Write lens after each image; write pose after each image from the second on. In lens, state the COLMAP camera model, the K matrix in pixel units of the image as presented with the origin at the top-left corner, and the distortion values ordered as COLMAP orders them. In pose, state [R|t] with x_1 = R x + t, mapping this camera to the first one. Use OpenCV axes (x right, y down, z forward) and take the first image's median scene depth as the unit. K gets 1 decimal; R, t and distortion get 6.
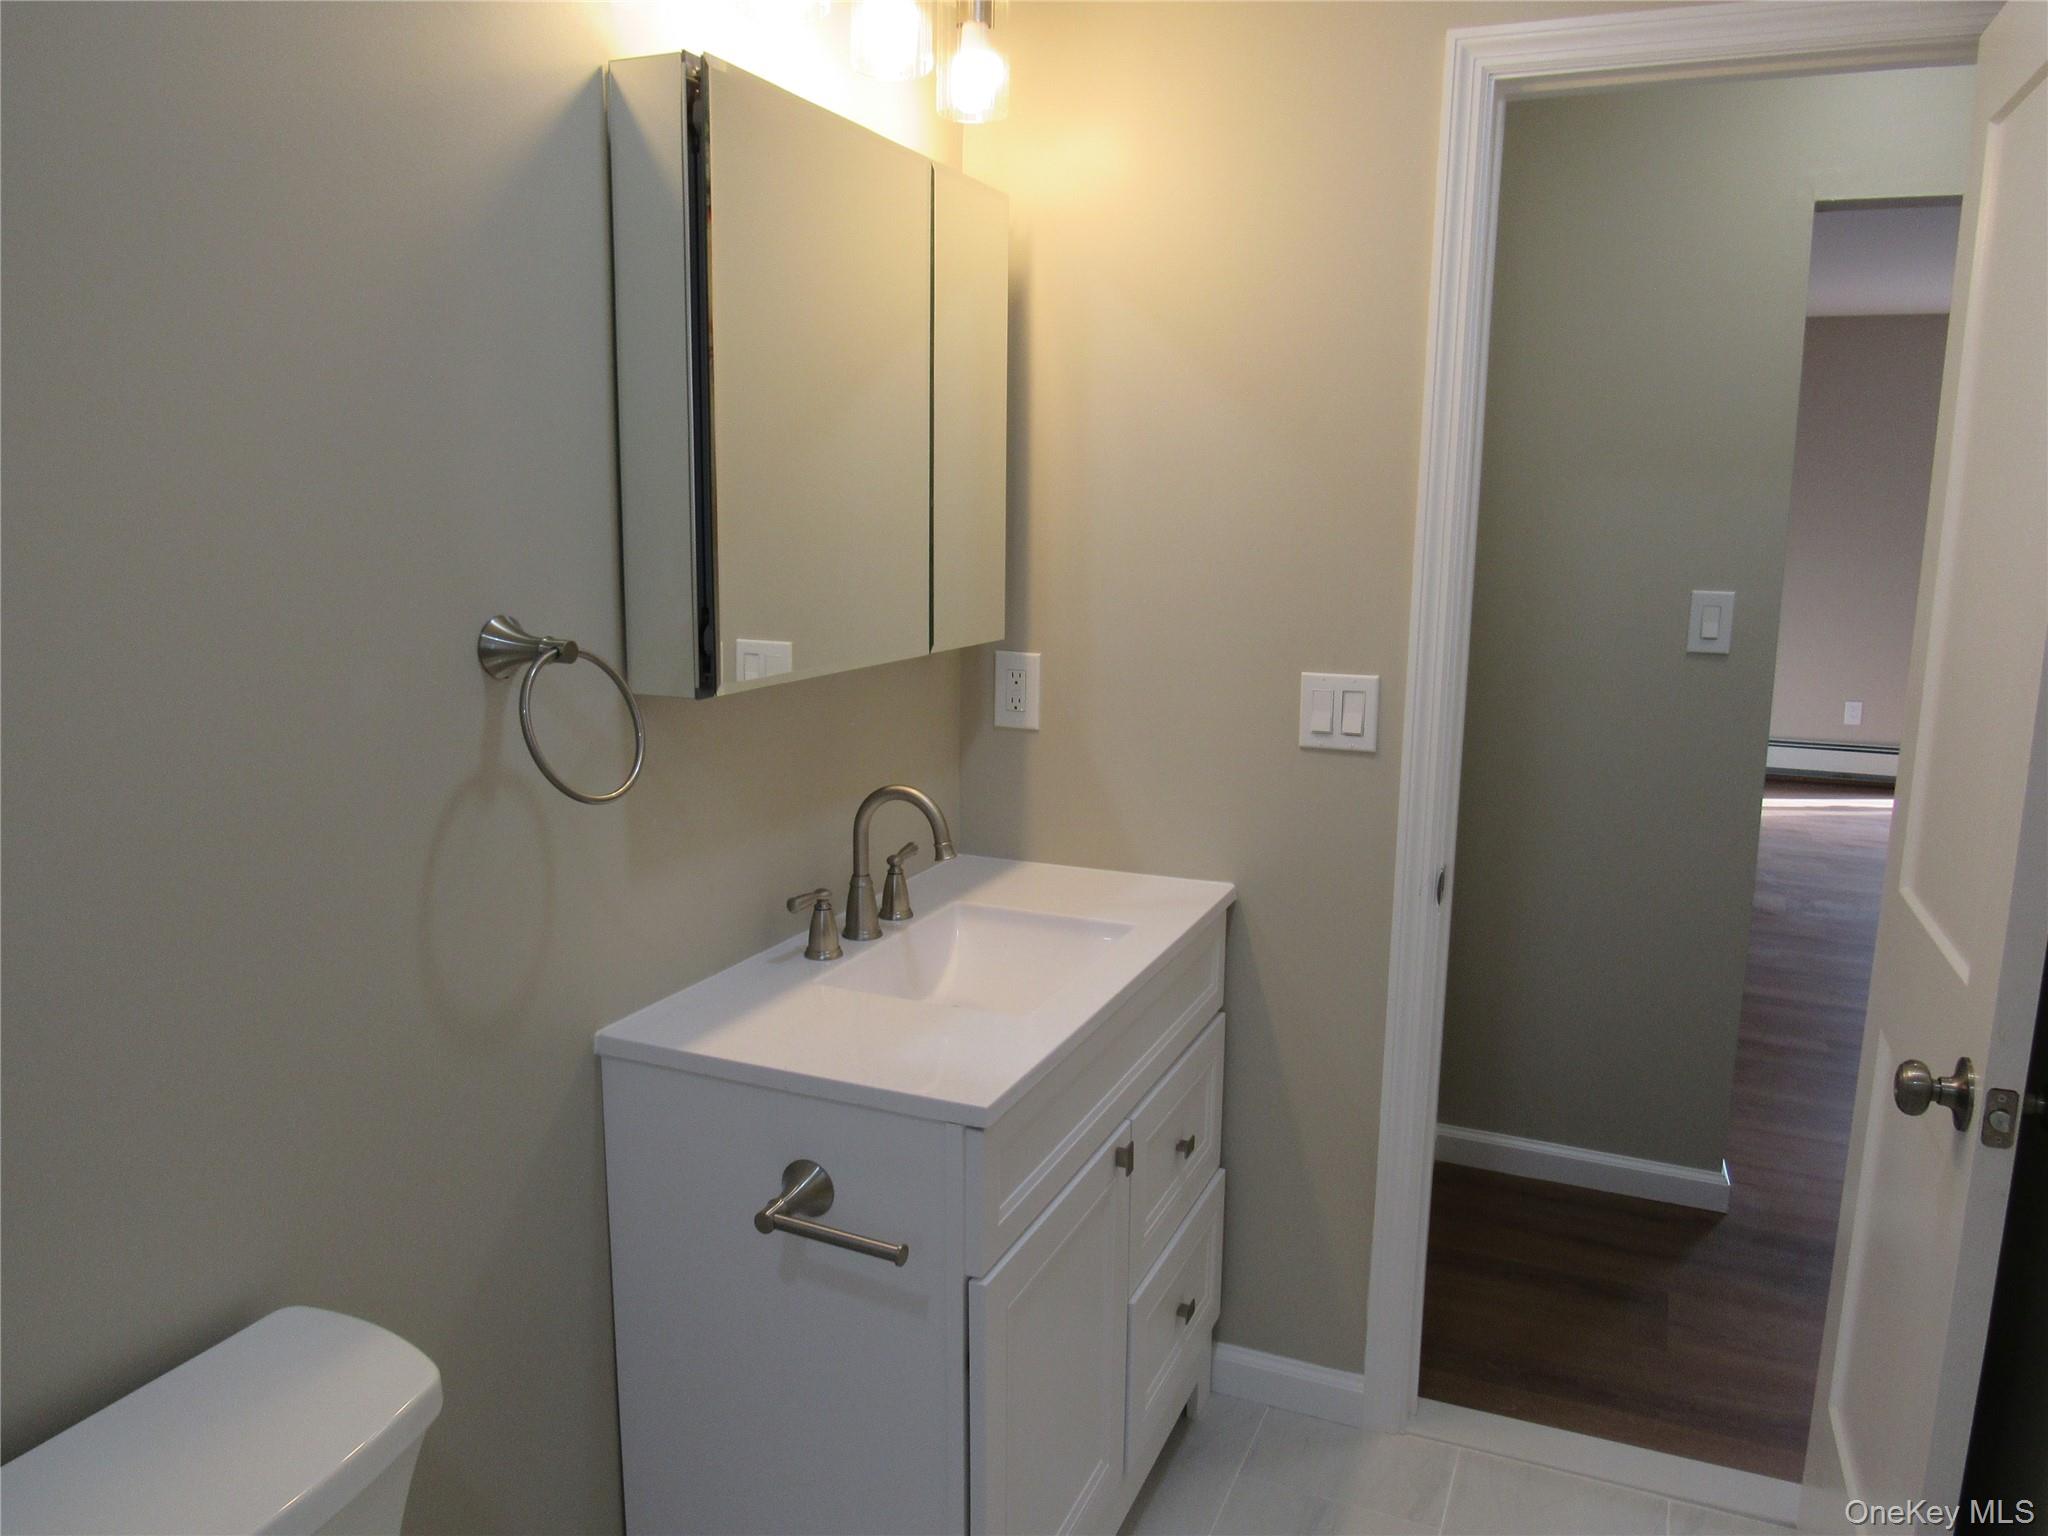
lens RADIAL K [[1453.9, 0, 1029.2], [0, 1453.9, 772.1], [0, 0, 1]] dist [-0.031247, 0.007488]
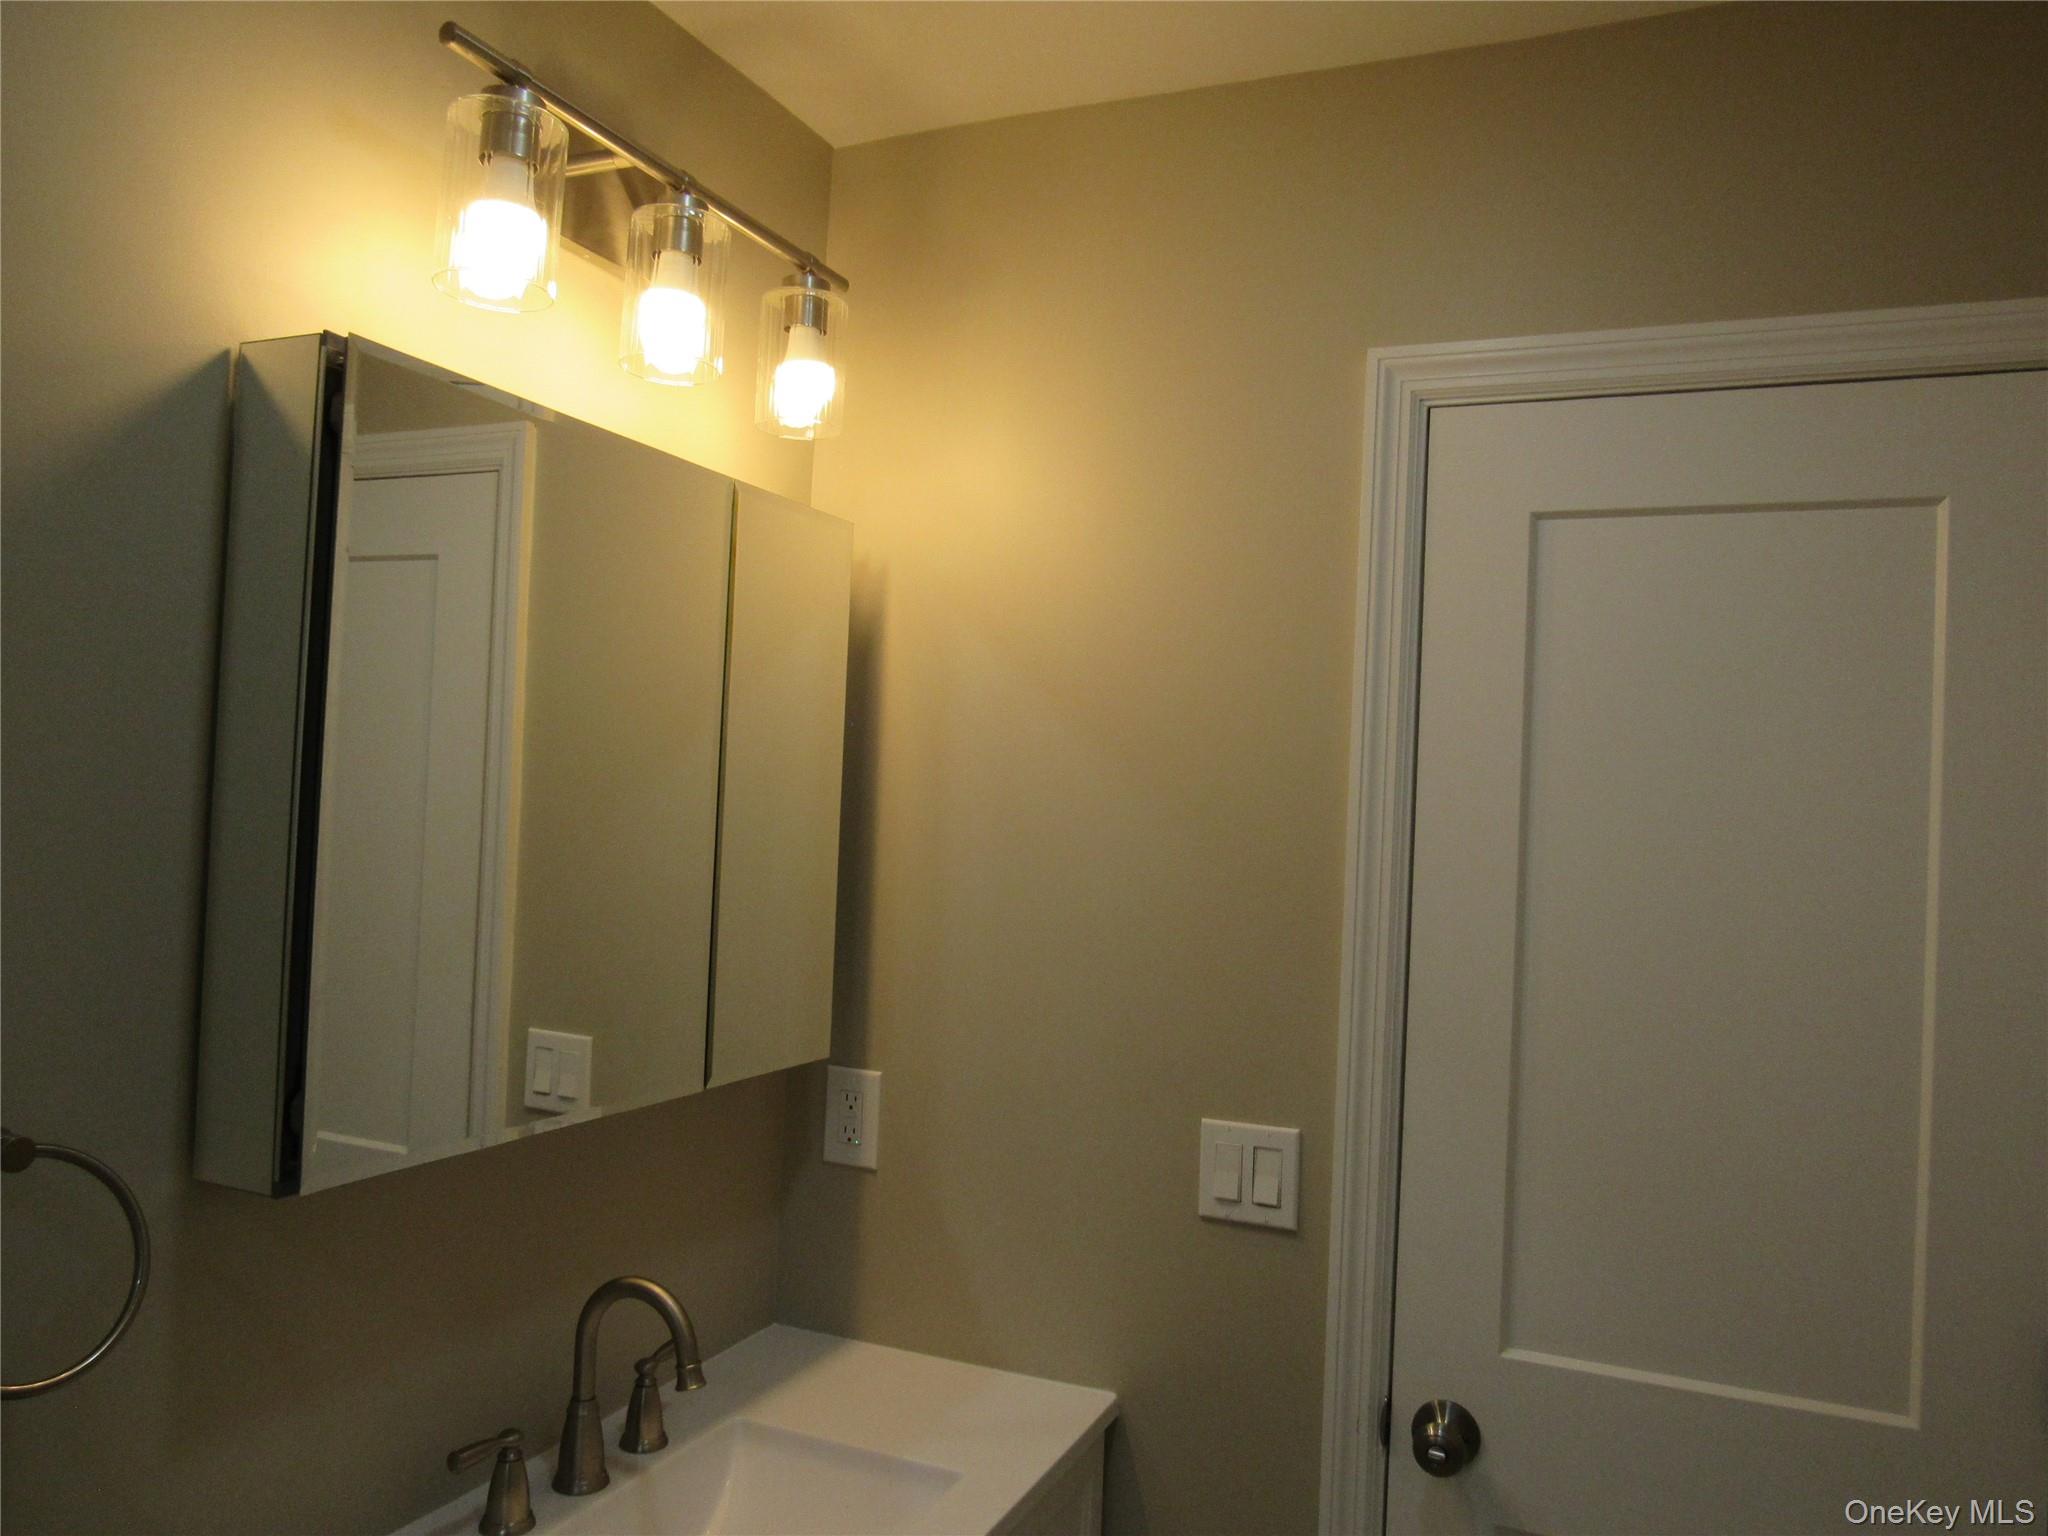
lens RADIAL K [[1453.9, 0, 1029.2], [0, 1453.9, 772.1], [0, 0, 1]] dist [-0.031247, 0.007488]
pose [[0.999538, 0.029609, -0.006907, 0.099469], [-0.030398, 0.977735, -0.207632, -0.089035], [0.000605, 0.207746, 0.978183, 0.214508]]
